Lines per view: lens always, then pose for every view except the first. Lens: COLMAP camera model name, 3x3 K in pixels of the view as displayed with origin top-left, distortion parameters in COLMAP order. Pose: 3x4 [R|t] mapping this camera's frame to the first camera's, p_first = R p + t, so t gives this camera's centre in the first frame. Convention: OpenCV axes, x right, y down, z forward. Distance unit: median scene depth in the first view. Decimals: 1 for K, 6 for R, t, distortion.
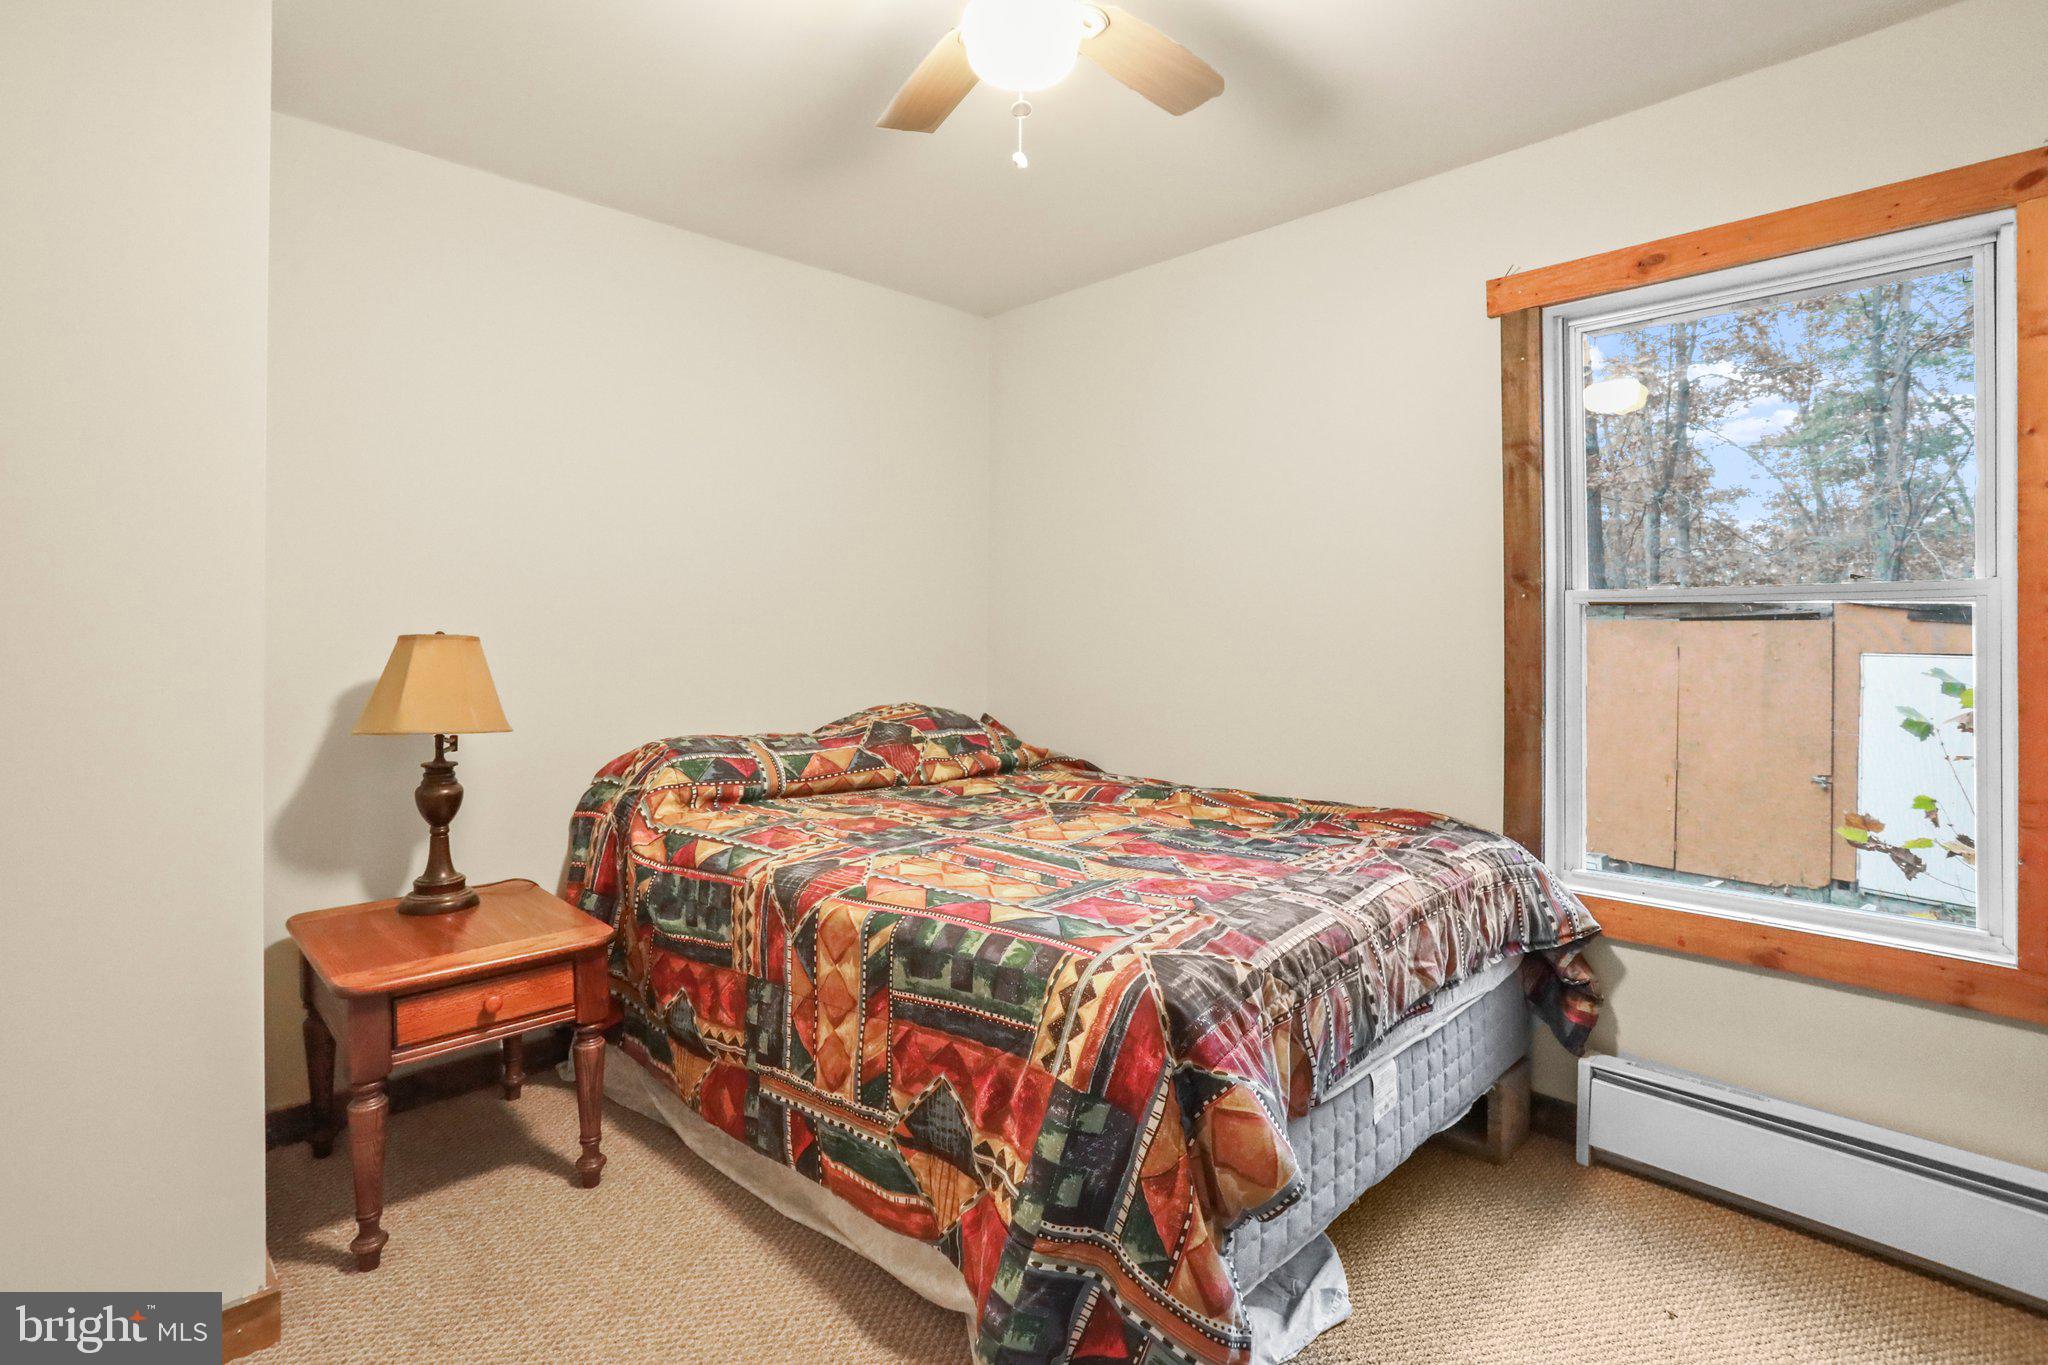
lens RADIAL K [[991.0, 0, 1018.2], [0, 991.0, 642.5], [0, 0, 1]] dist [-0.055209, 0.026969]
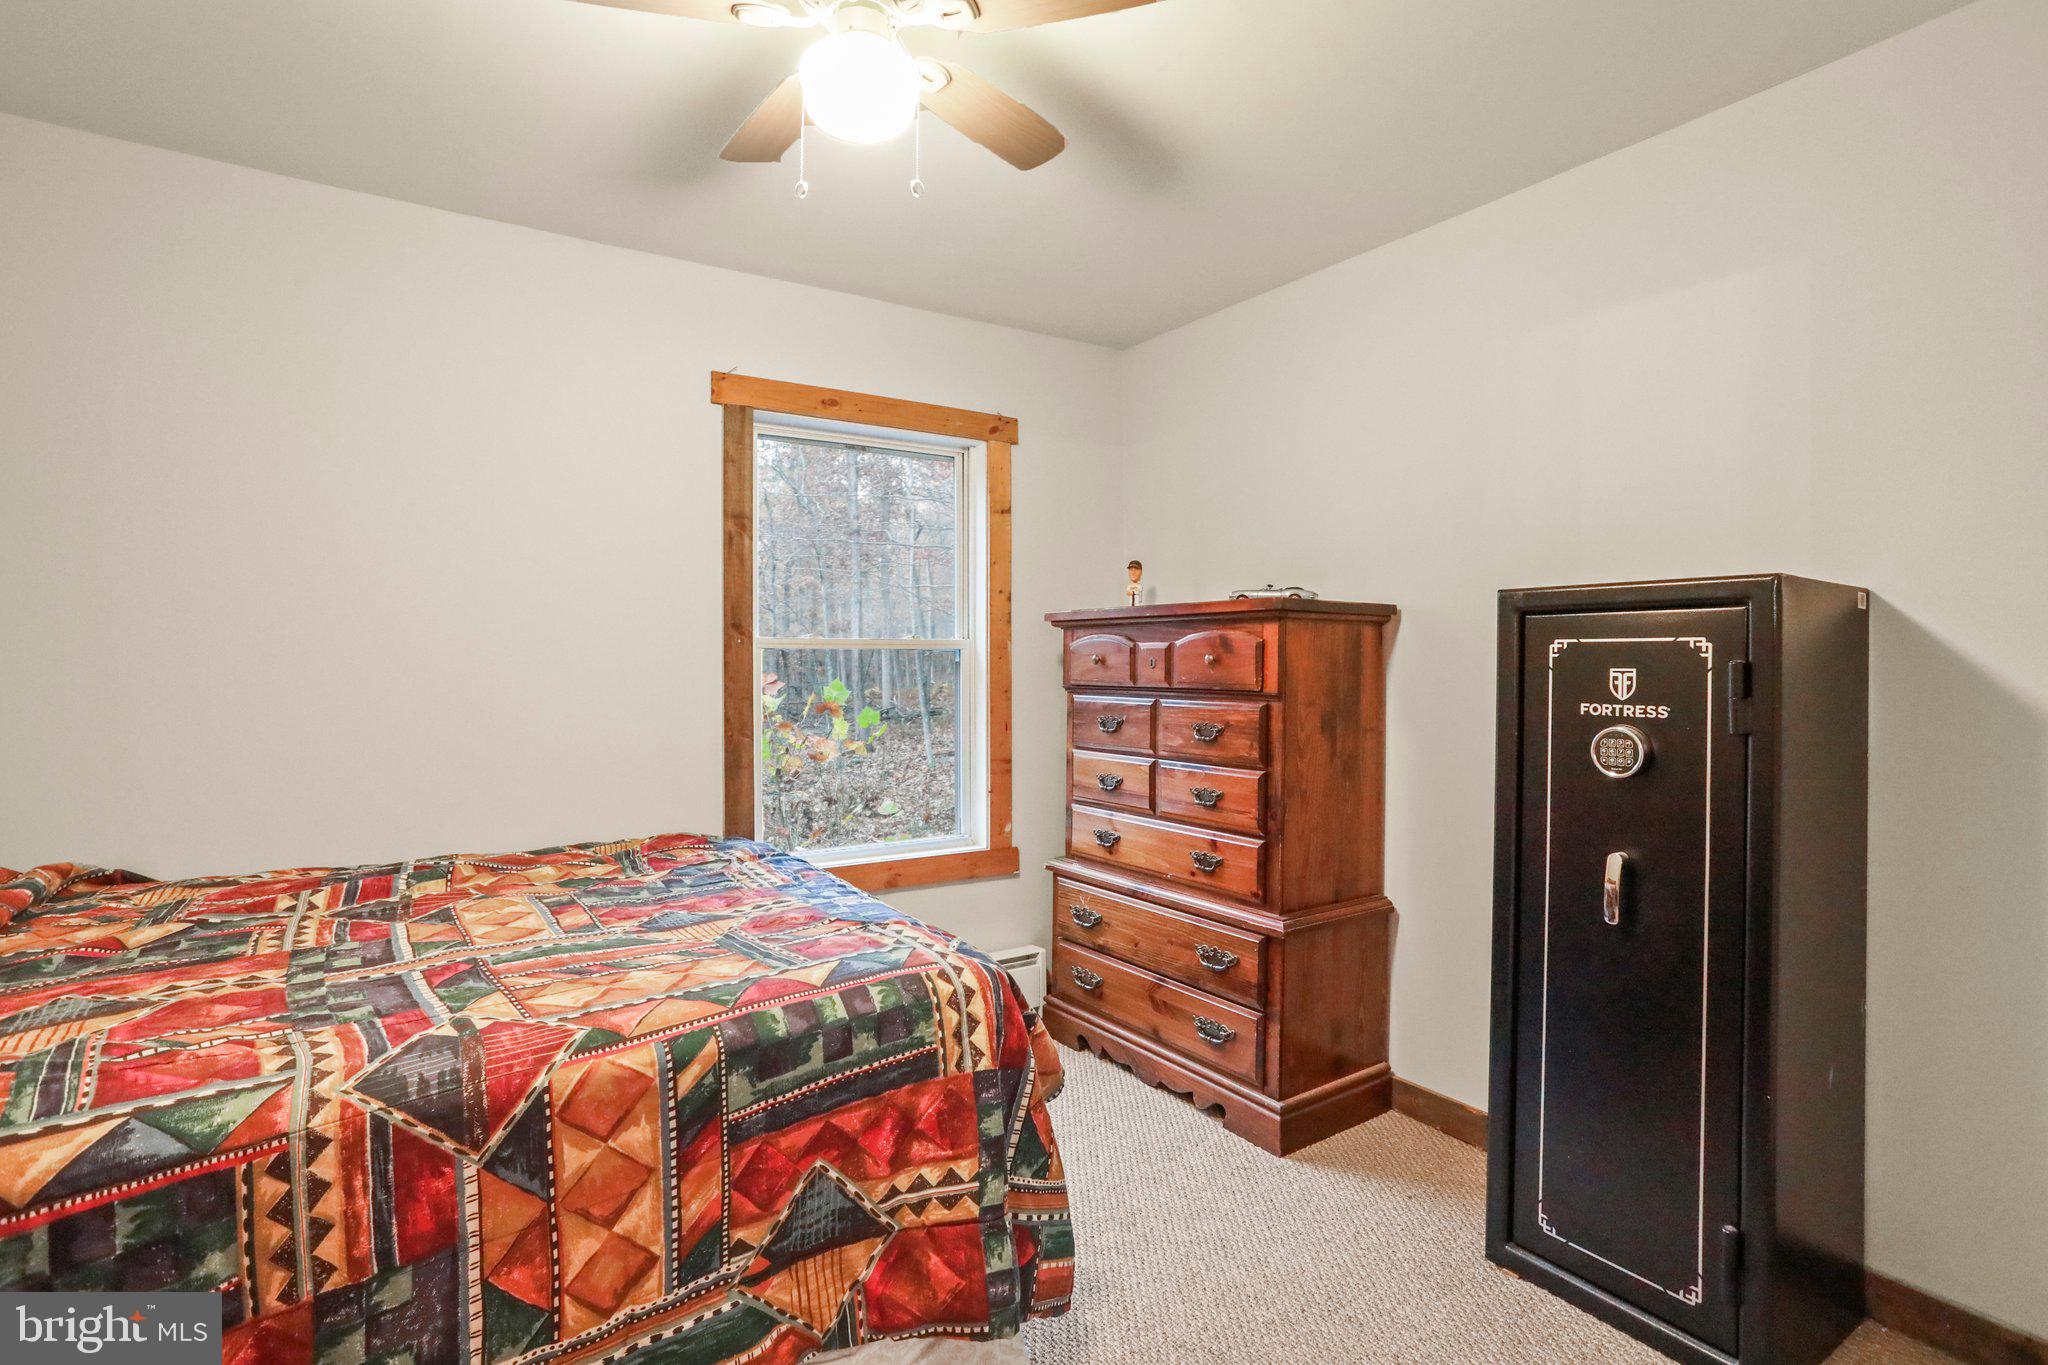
lens RADIAL K [[991.0, 0, 1031.4], [0, 991.0, 657.6], [0, 0, 1]] dist [-0.055209, 0.026969]
pose [[0.193836, 0.000665, 0.981034, -0.806671], [0.005648, 0.999982, -0.001794, -0.029141], [-0.981018, 0.005889, 0.193829, 0.529219]]
